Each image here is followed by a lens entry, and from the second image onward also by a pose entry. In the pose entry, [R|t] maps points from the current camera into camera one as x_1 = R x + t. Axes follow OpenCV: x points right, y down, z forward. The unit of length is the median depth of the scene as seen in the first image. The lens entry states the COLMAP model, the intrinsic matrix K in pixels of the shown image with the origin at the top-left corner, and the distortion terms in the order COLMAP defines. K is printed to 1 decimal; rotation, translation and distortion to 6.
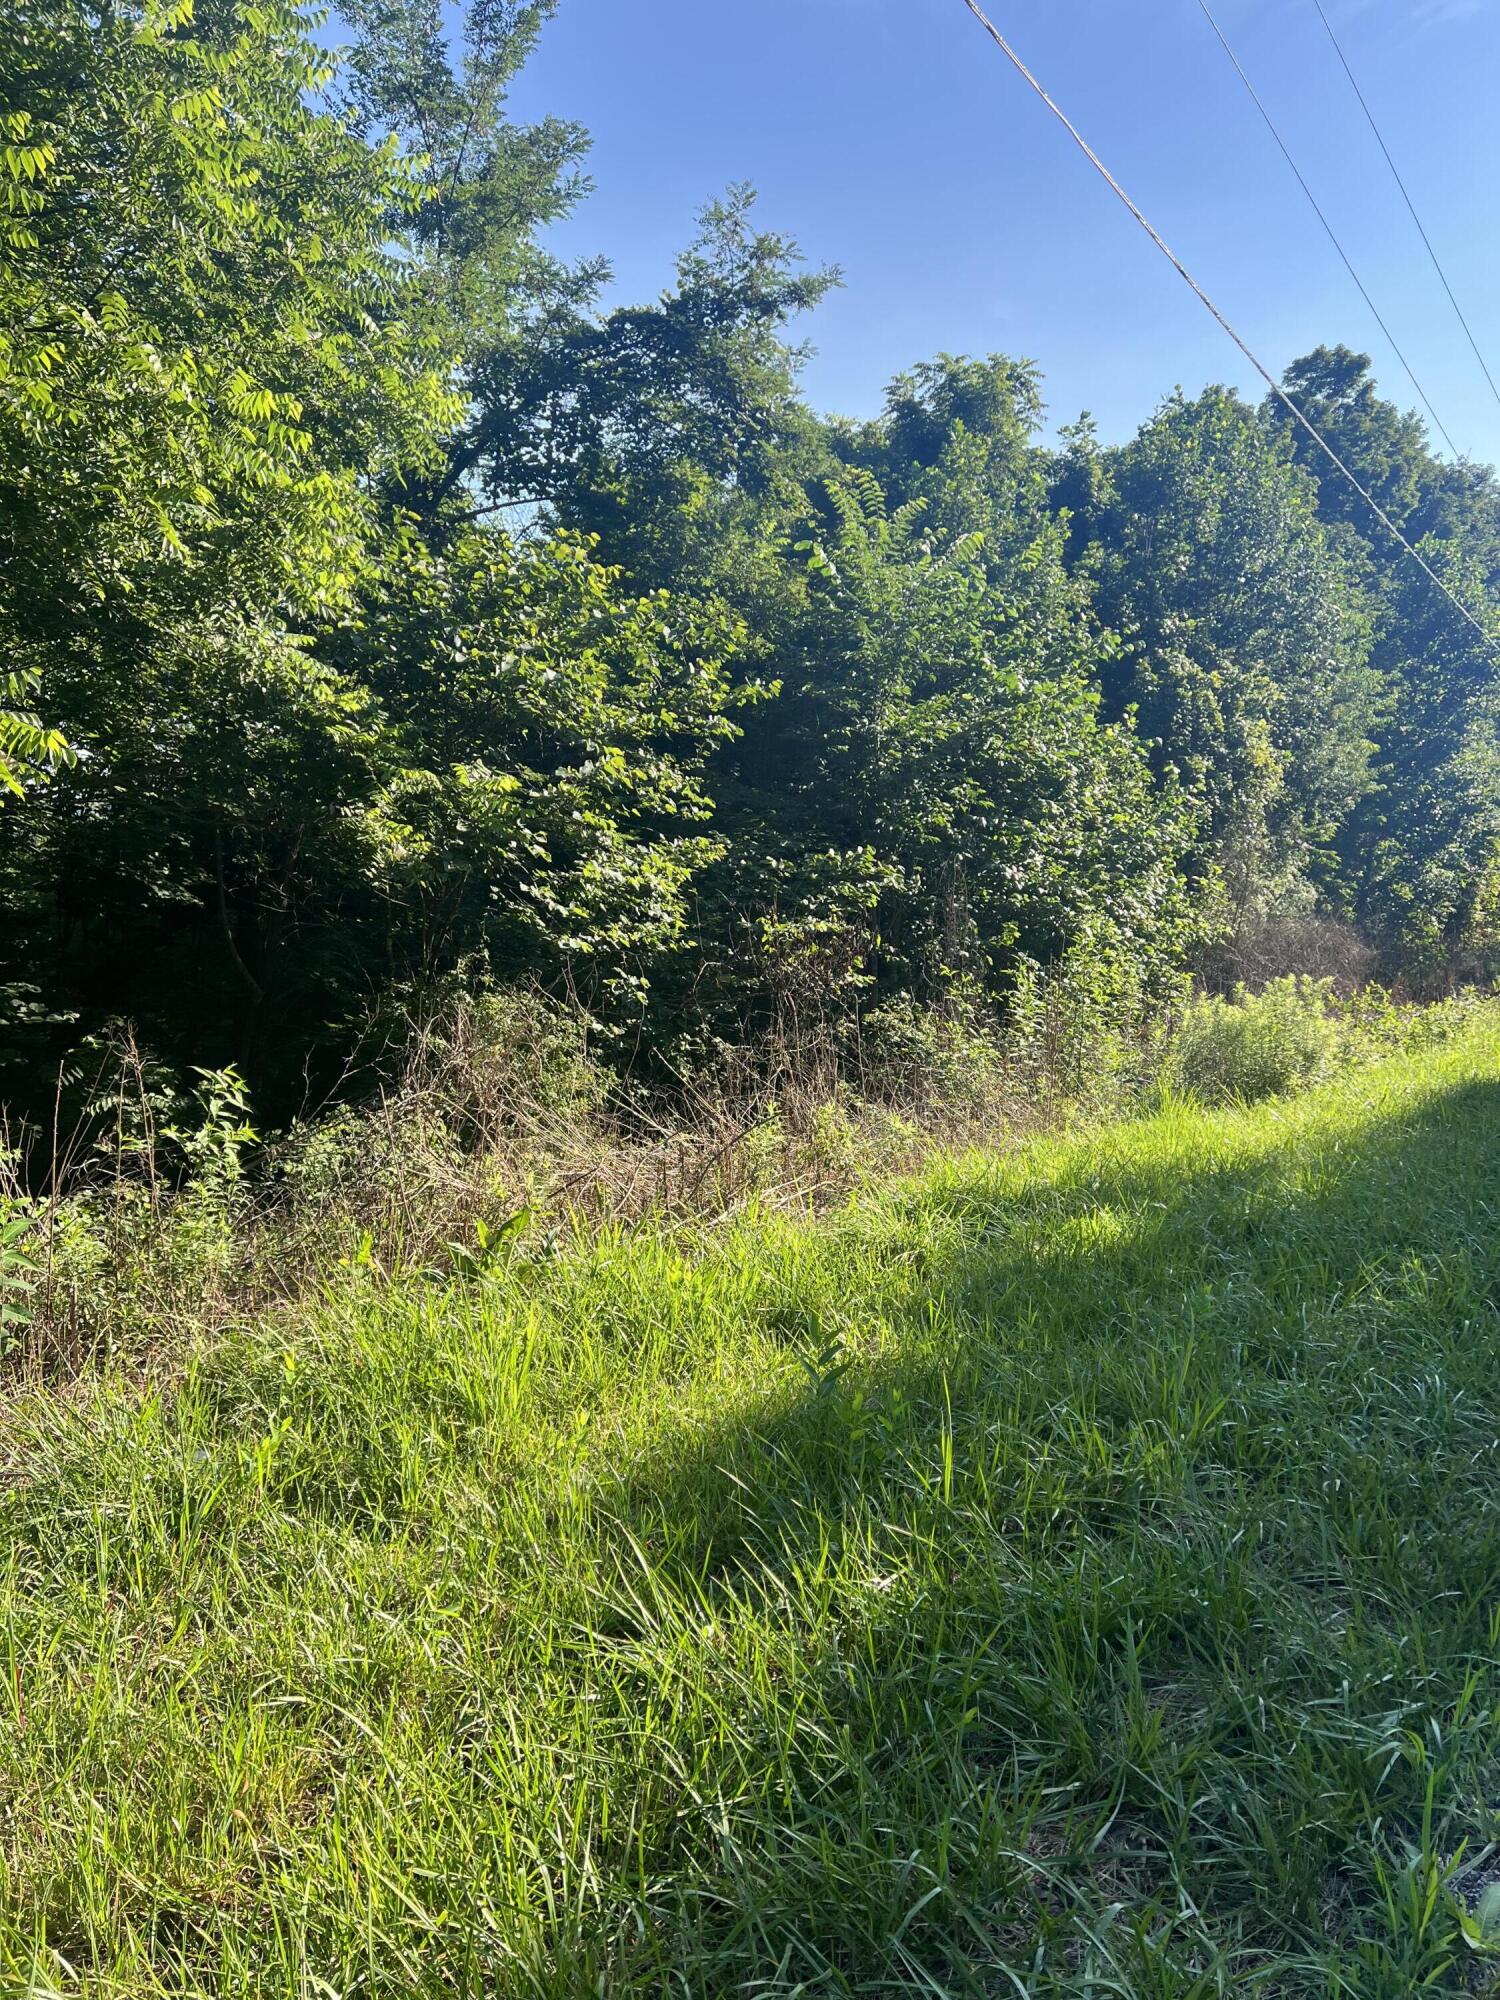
lens RADIAL K [[1486.6, 0, 756.7], [0, 1486.6, 1035.6], [0, 0, 1]] dist [0.041978, -0.056085]
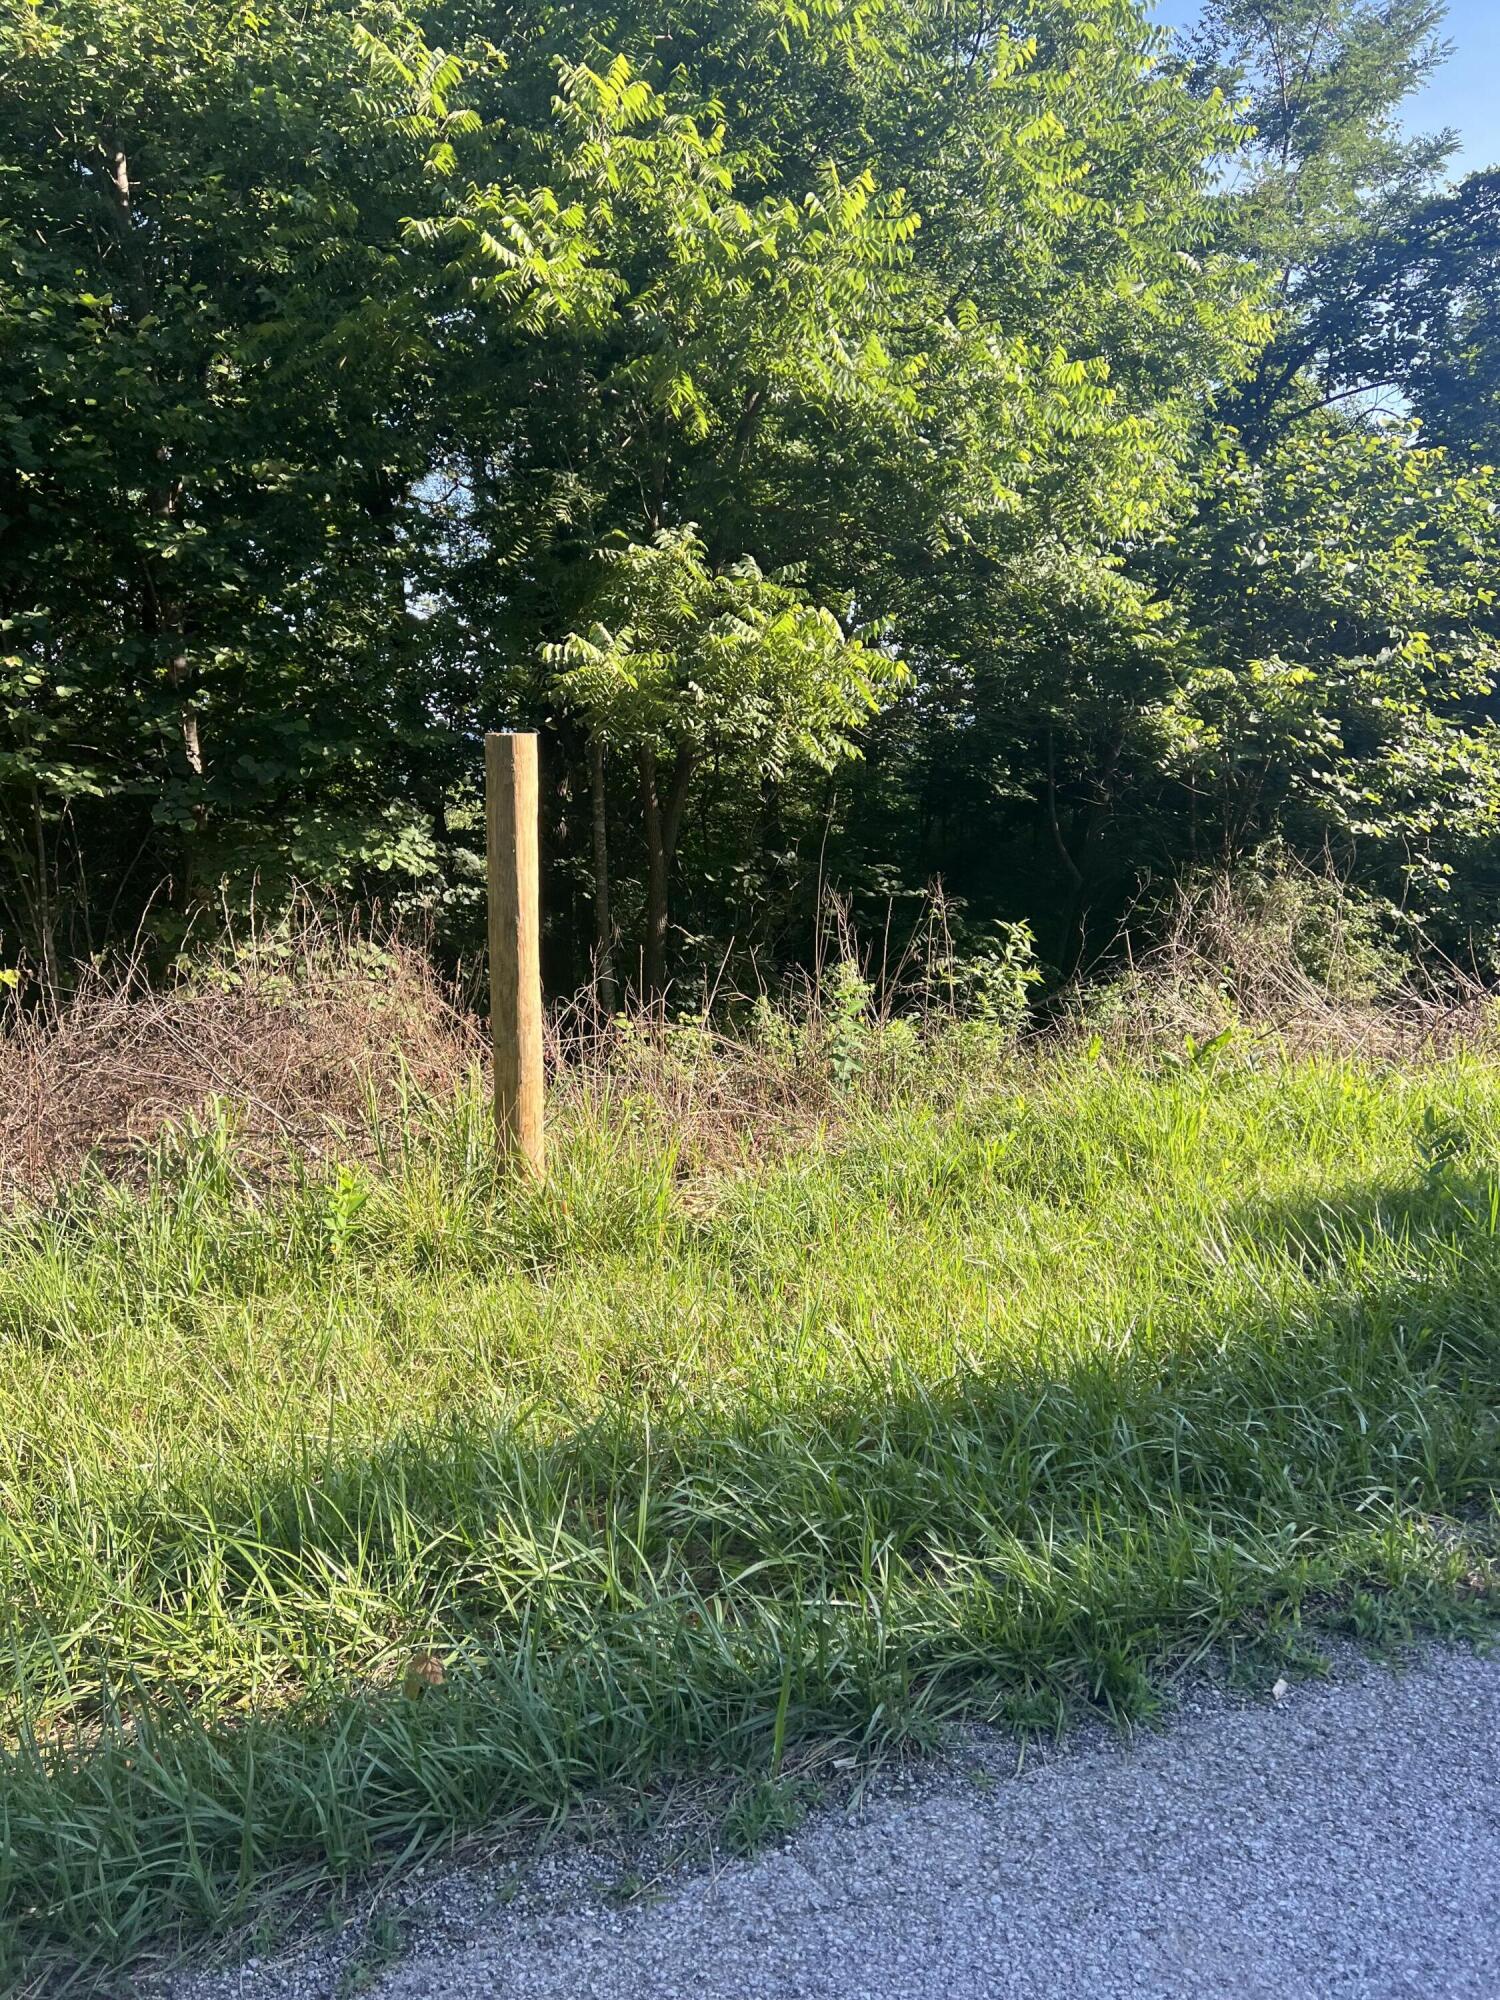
lens RADIAL K [[1518.0, 0, 745.7], [0, 1518.0, 1025.8], [0, 0, 1]] dist [0.054852, -0.063404]
pose [[0.845950, 0.062087, -0.529636, 0.077015], [-0.034515, 0.997491, 0.061802, 0.022205], [0.532144, -0.034001, 0.845971, -0.120722]]
